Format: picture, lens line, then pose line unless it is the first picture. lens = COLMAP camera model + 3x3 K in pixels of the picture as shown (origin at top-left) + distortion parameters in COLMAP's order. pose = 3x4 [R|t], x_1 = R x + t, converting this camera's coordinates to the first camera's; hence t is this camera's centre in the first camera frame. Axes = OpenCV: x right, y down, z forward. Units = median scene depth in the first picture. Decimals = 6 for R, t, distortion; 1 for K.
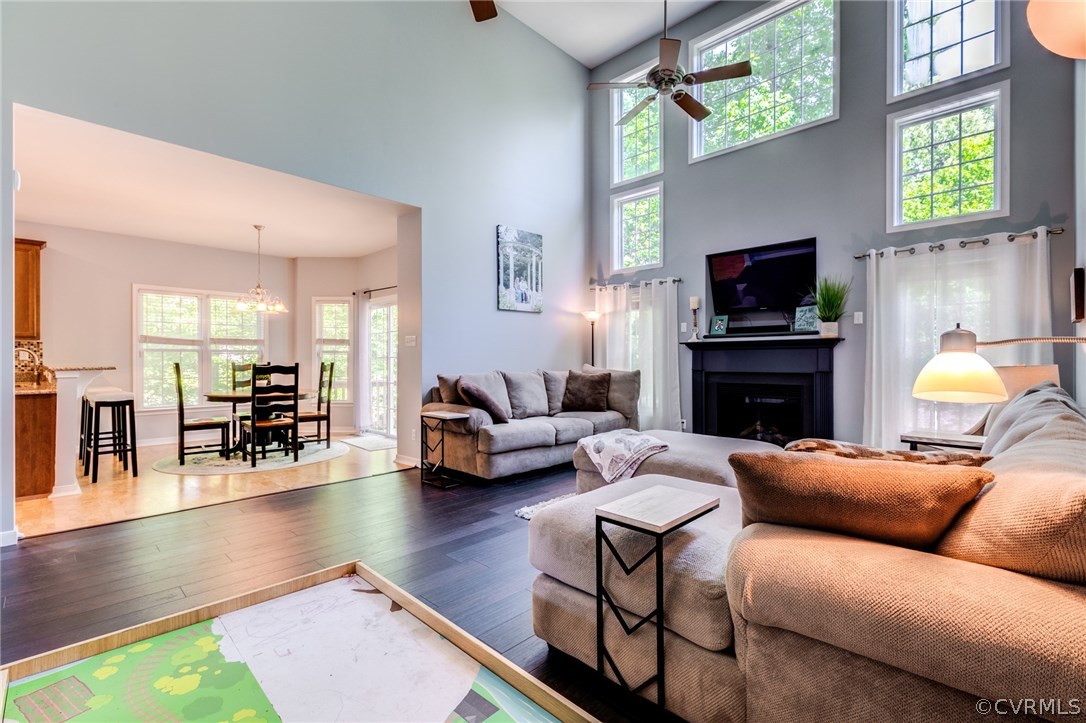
lens RADIAL K [[484.3, 0, 544.0], [0, 484.3, 359.2], [0, 0, 1]] dist [0.003283, 0.000342]
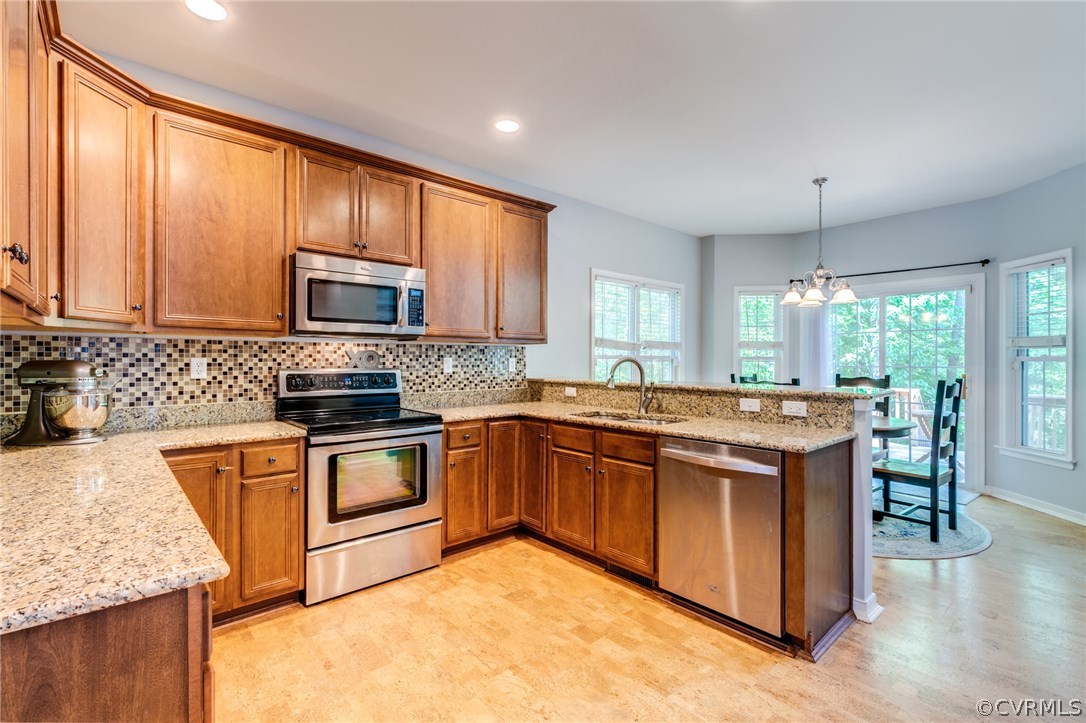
lens RADIAL K [[488.7, 0, 545.1], [0, 488.7, 360.6], [0, 0, 1]] dist [0.006735, -0.000252]
pose [[0.996737, 0.001927, -0.080693, -1.026033], [-0.001887, 0.999998, 0.000575, -0.016137], [0.080694, -0.000420, 0.996739, 0.293964]]
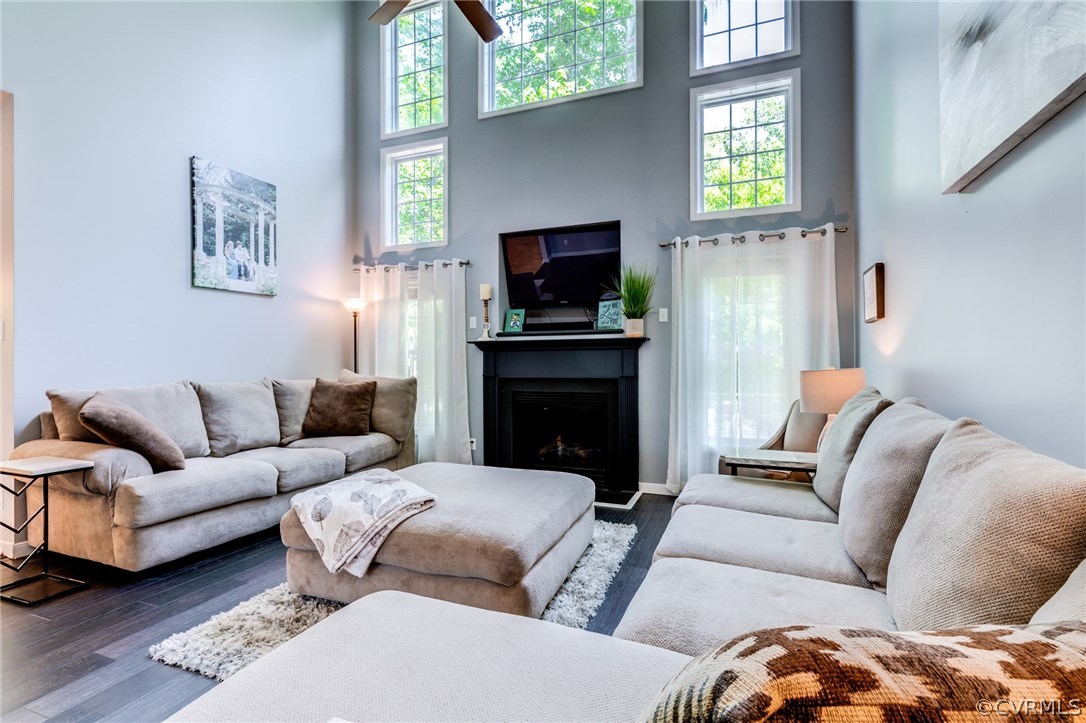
lens RADIAL K [[518.5, 0, 535.8], [0, 518.5, 360.6], [0, 0, 1]] dist [-0.001335, -0.000226]
pose [[0.928268, -0.000582, 0.371912, 0.078081], [0.002047, 0.999992, -0.003545, 0.000001], [-0.371907, 0.004052, 0.928261, 0.198174]]
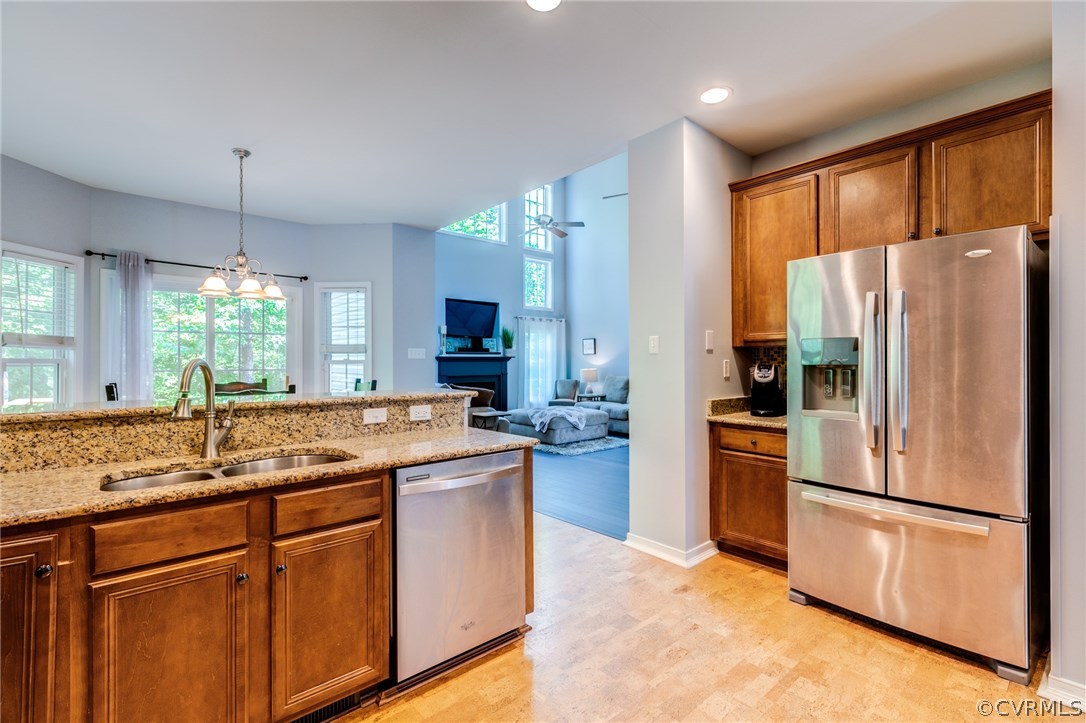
lens RADIAL K [[488.7, 0, 545.1], [0, 488.7, 360.6], [0, 0, 1]] dist [0.006735, -0.000252]
pose [[0.084893, 0.004631, 0.996379, -1.279672], [0.002355, 0.999985, -0.004848, -0.016526], [-0.996387, 0.002758, 0.084881, 0.640746]]
